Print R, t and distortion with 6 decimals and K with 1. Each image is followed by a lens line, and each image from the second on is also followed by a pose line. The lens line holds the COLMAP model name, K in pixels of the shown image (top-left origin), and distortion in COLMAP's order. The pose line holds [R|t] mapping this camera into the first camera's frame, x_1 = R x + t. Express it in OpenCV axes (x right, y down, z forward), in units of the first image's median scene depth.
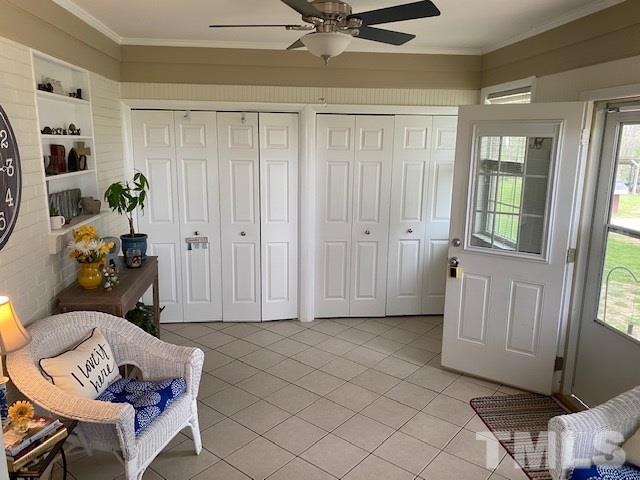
lens RADIAL K [[484.6, 0, 320.5], [0, 484.6, 238.5], [0, 0, 1]] dist [-0.015083, -0.008676]
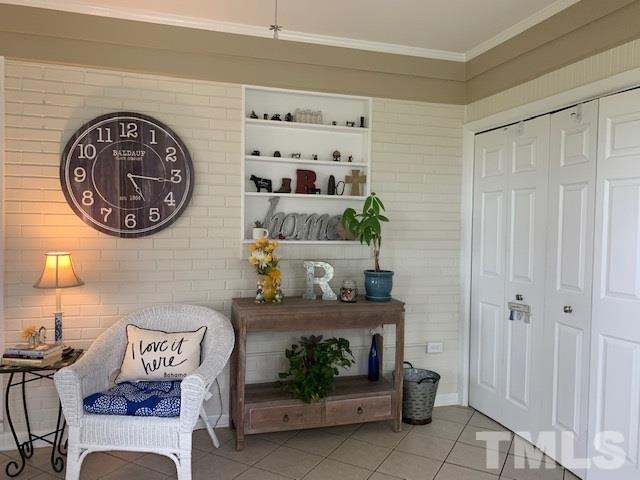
lens RADIAL K [[490.6, 0, 318.7], [0, 490.6, 242.7], [0, 0, 1]] dist [0.039126, -0.038389]
pose [[0.184653, 0.022682, -0.982542, 0.479855], [-0.207769, 0.978039, -0.016469, -0.020737], [0.960591, 0.207183, 0.185310, 0.763597]]
